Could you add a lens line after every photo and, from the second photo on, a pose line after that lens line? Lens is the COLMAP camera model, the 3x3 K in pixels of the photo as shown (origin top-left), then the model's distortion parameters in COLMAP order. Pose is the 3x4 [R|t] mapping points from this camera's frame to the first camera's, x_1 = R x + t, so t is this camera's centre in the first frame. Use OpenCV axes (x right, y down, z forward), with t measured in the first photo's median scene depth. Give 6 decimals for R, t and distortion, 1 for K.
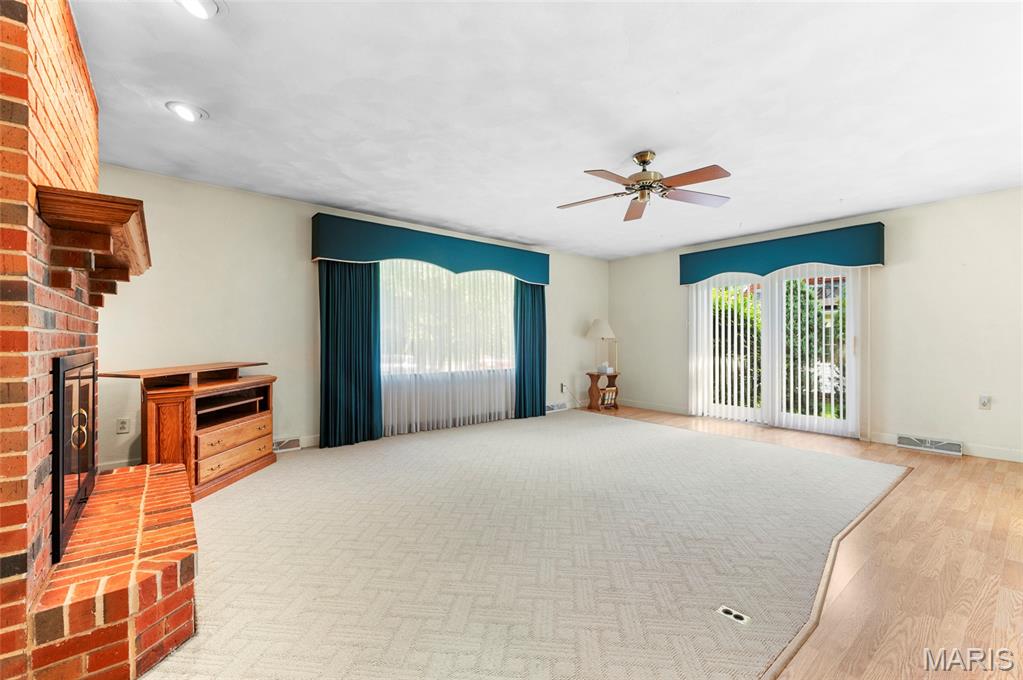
lens RADIAL K [[428.6, 0, 513.2], [0, 428.6, 340.6], [0, 0, 1]] dist [0.000022, 0.000039]
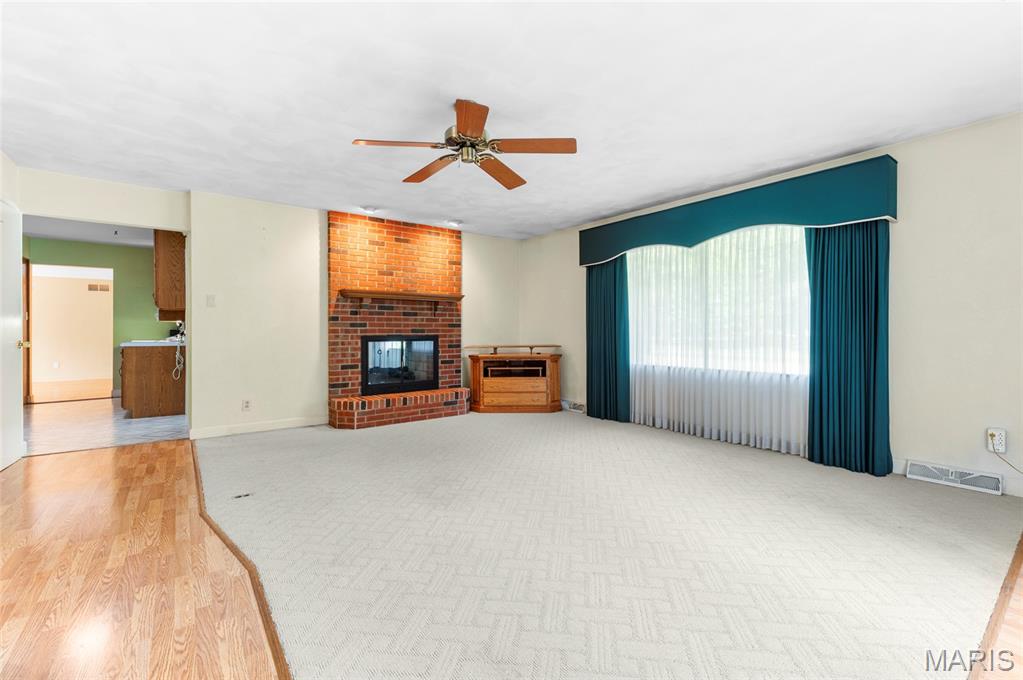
lens RADIAL K [[447.5, 0, 524.3], [0, 447.5, 334.7], [0, 0, 1]] dist [-0.000851, -0.000094]
pose [[-0.017045, 0.007896, -0.999824, 0.783316], [-0.000838, 0.999968, 0.007911, 0.002204], [0.999854, 0.000972, -0.017038, 0.750501]]
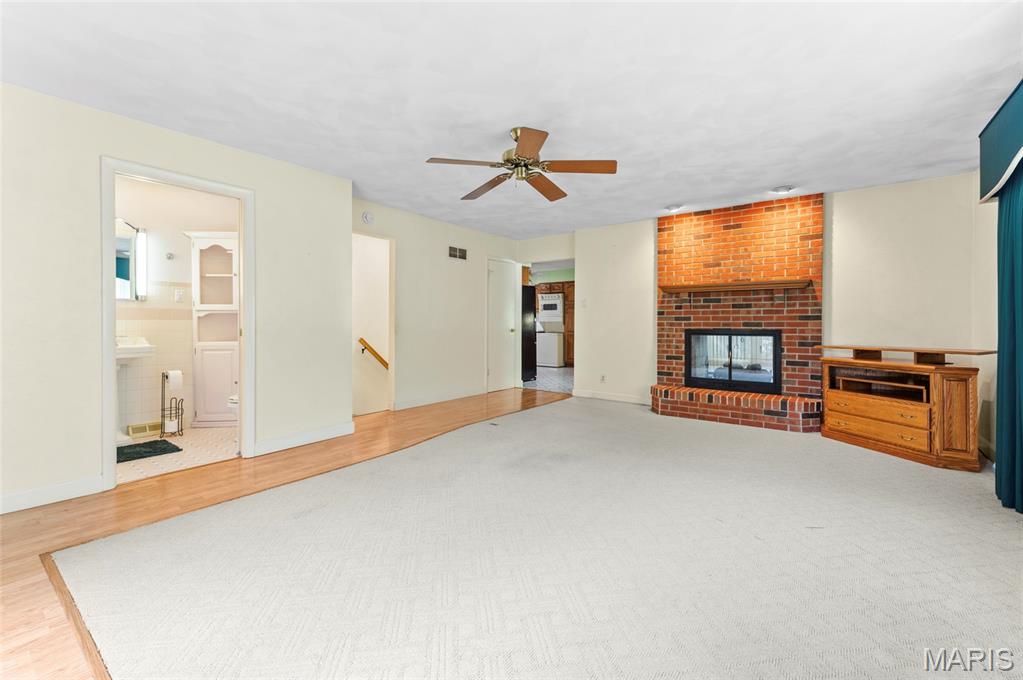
lens RADIAL K [[424.3, 0, 517.9], [0, 424.3, 326.3], [0, 0, 1]] dist [-0.001673, -0.000411]
pose [[-0.968848, -0.000329, -0.247657, 0.366328], [-0.002595, 0.999958, 0.008823, -0.001589], [0.247643, 0.009191, -0.968808, 1.287786]]
